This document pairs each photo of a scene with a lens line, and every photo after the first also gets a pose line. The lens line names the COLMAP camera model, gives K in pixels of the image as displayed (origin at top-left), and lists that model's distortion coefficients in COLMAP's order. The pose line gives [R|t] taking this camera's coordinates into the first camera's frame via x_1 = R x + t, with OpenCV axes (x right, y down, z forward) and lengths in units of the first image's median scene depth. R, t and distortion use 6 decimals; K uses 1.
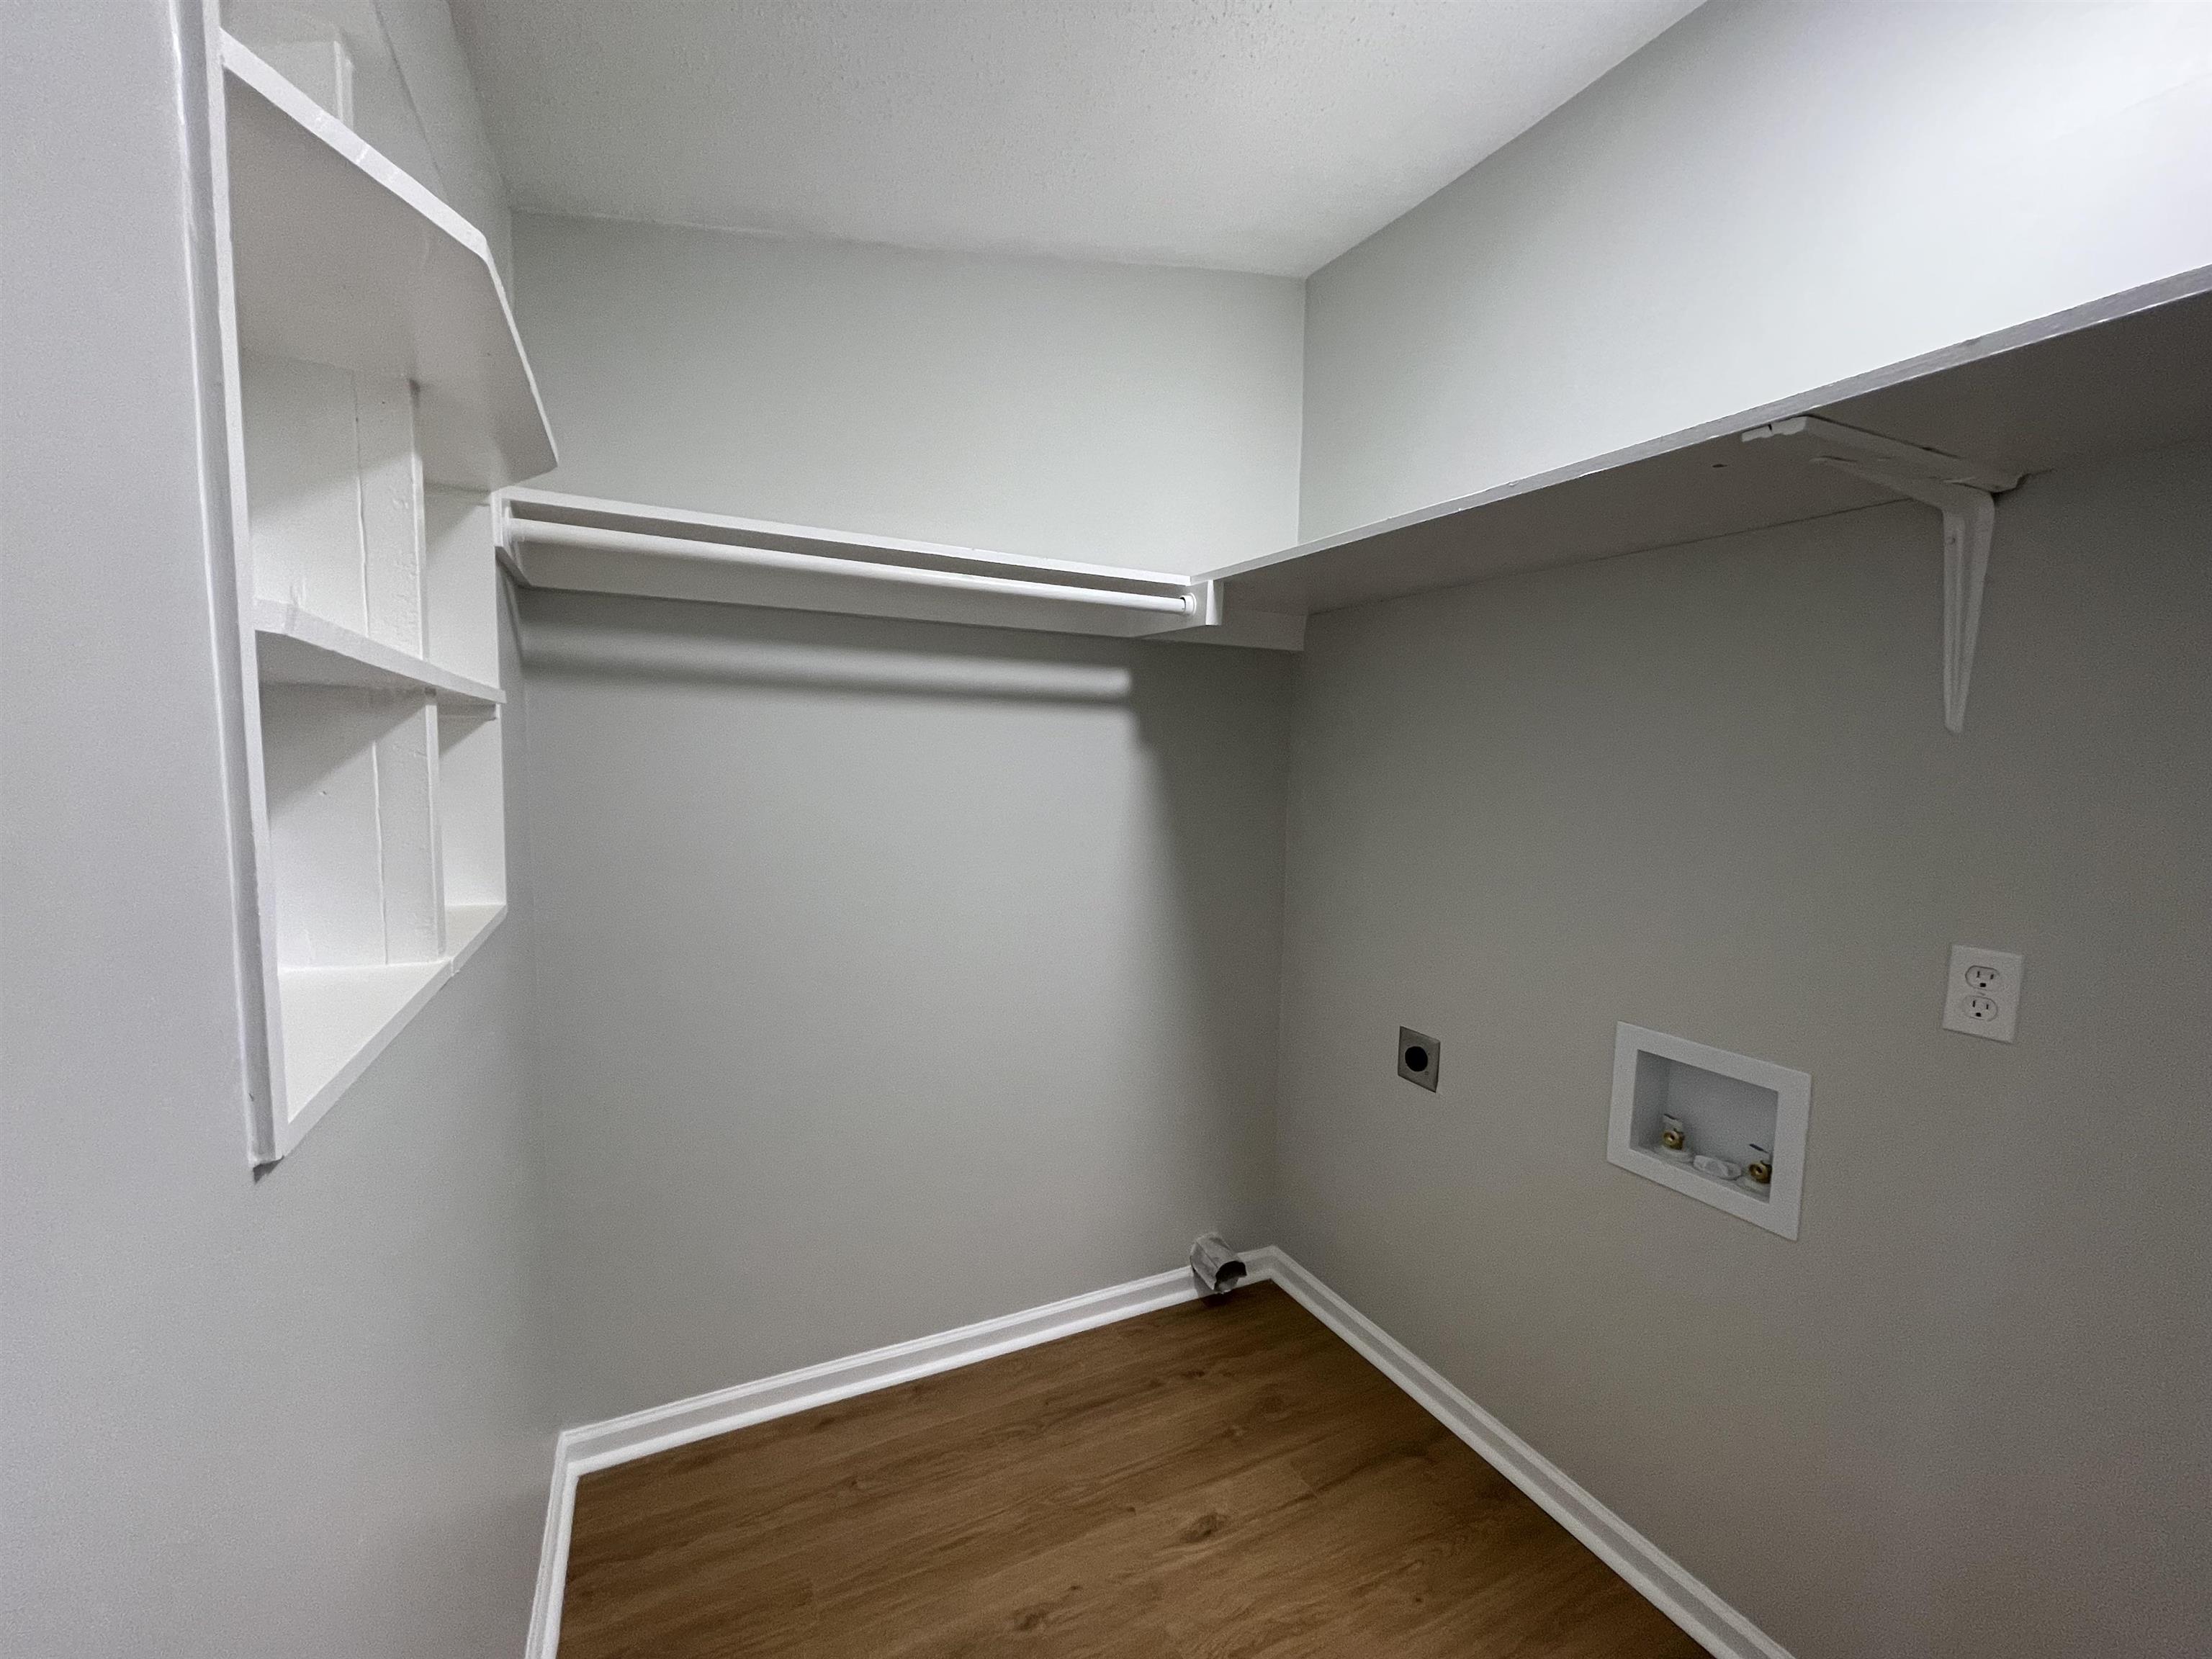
lens RADIAL K [[889.9, 0, 1097.8], [0, 889.9, 835.3], [0, 0, 1]] dist [-0.002704, 0.001055]
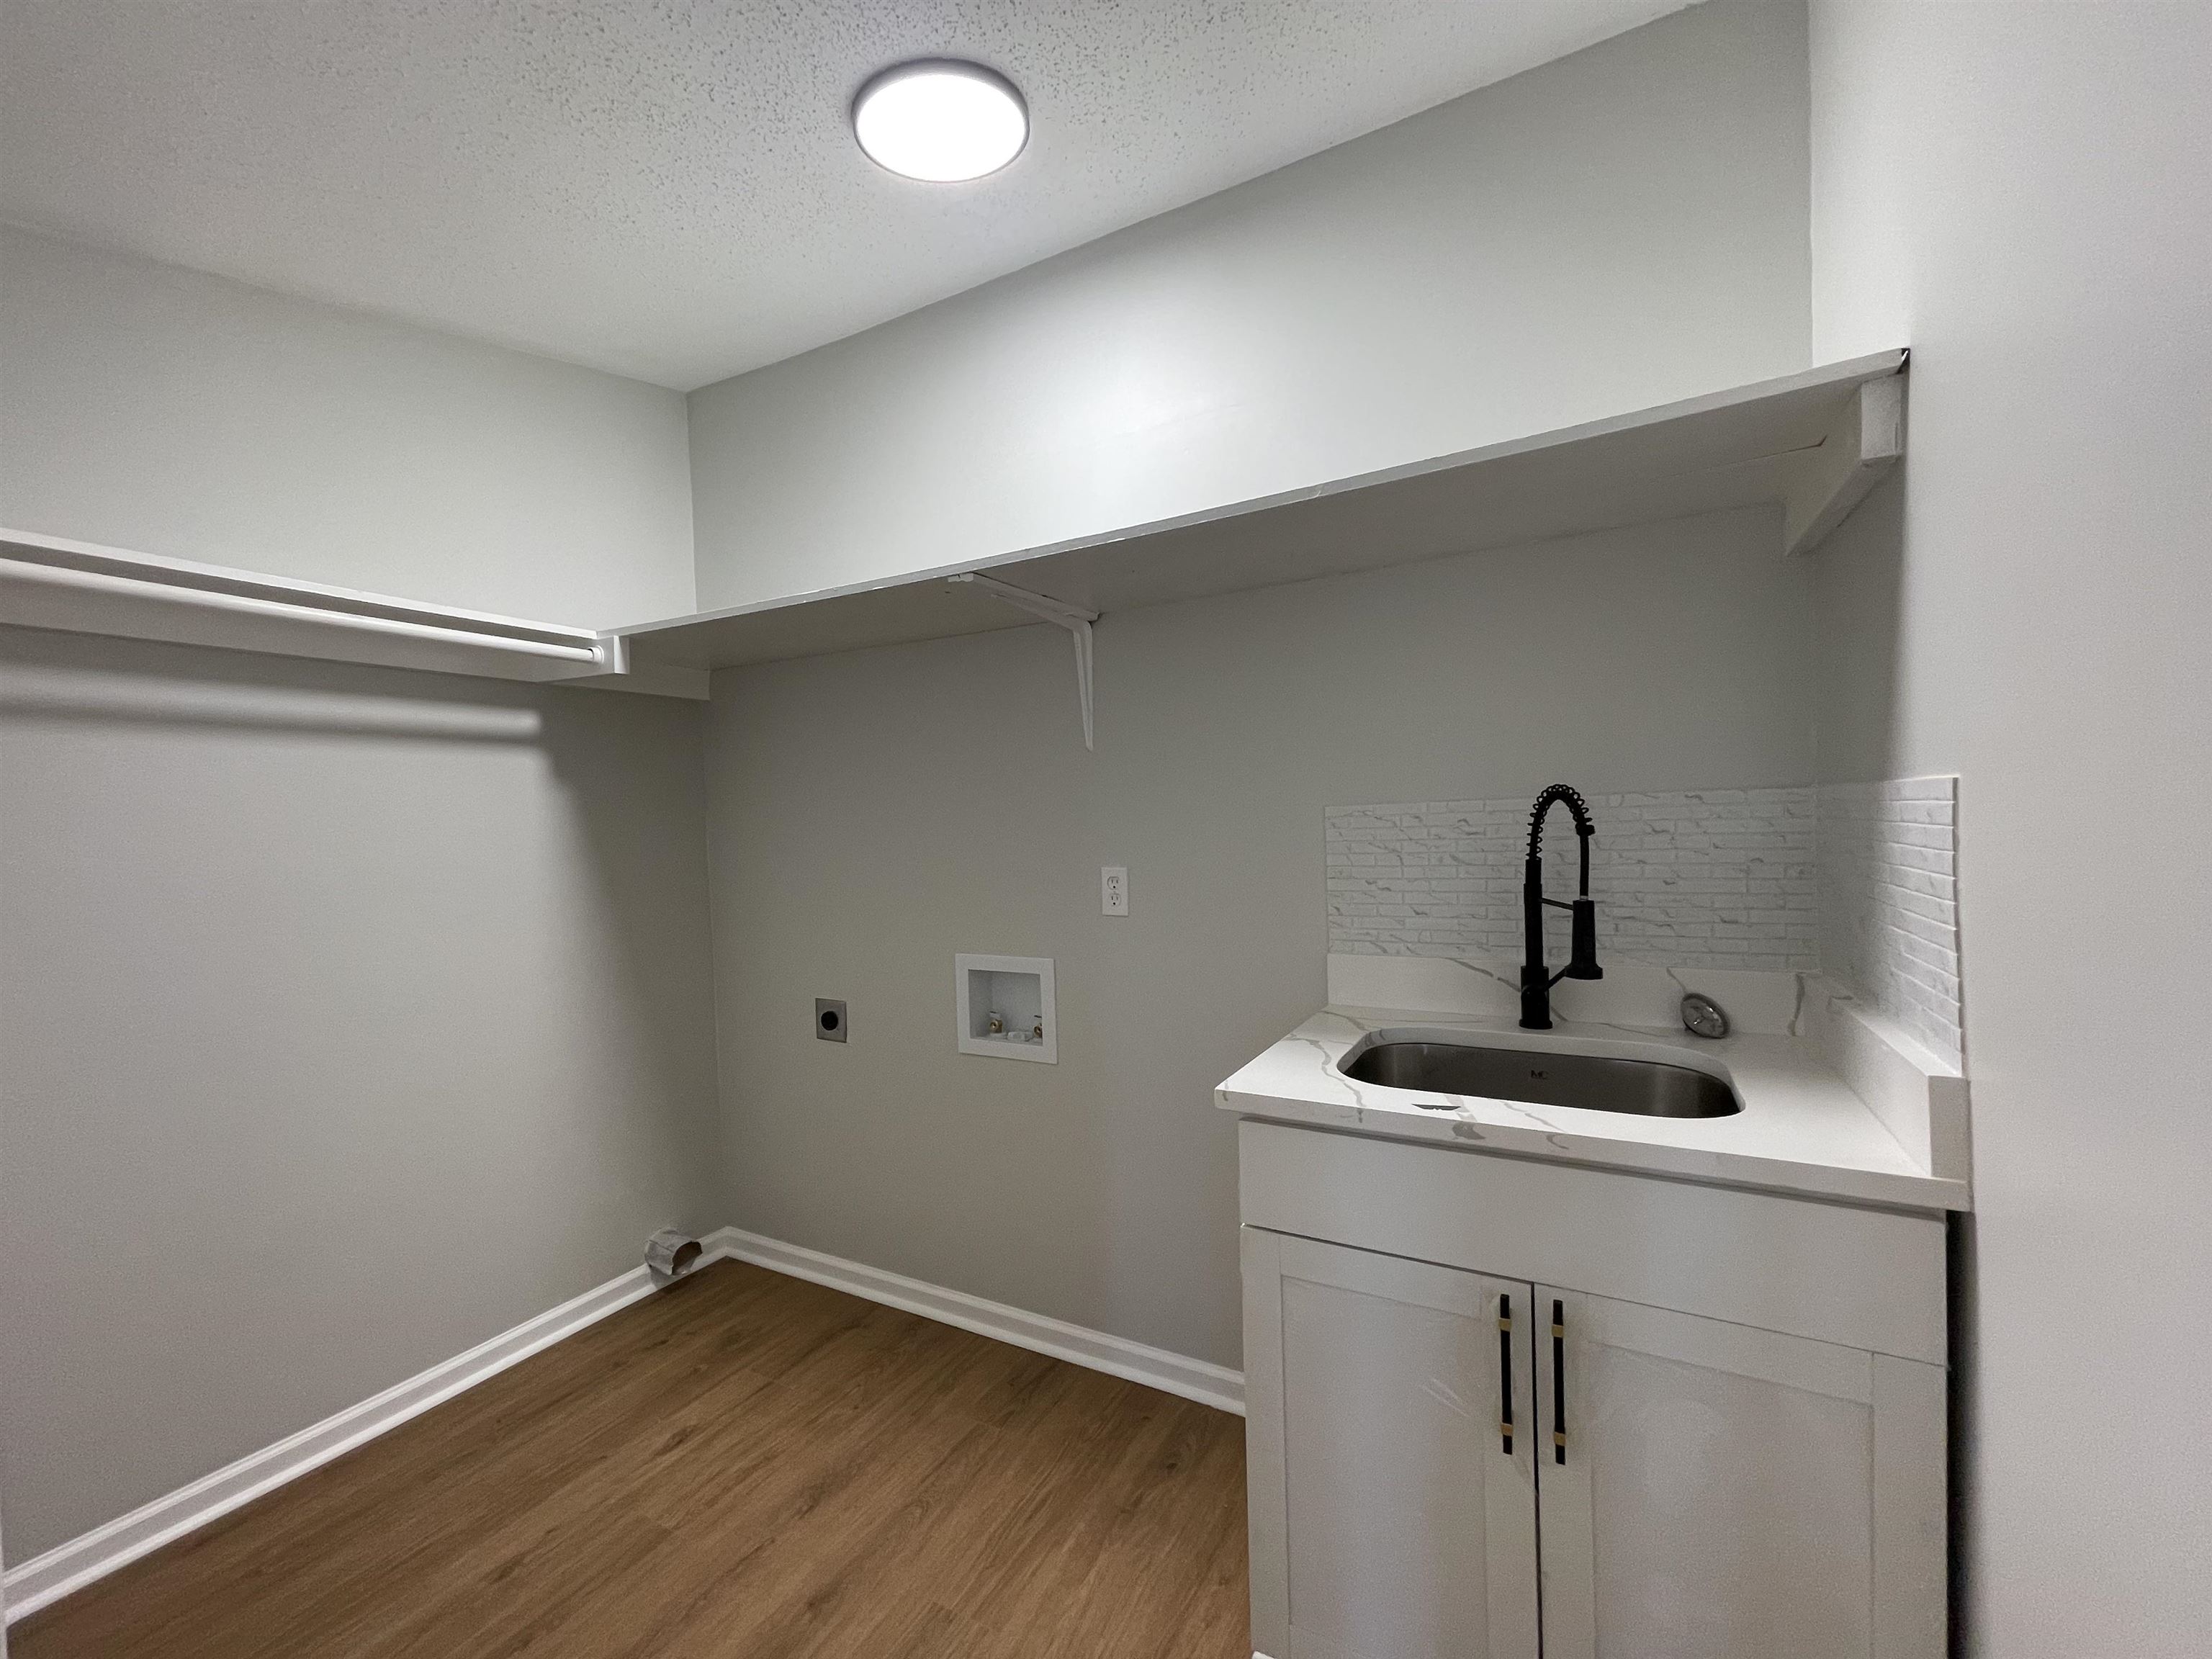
lens RADIAL K [[889.9, 0, 1107.1], [0, 889.9, 842.6], [0, 0, 1]] dist [-0.002704, 0.001055]
pose [[0.814055, -0.061688, 0.577502, -0.042744], [0.097133, 0.994799, -0.030657, 0.088329], [-0.572607, 0.081051, 0.815813, -0.323970]]
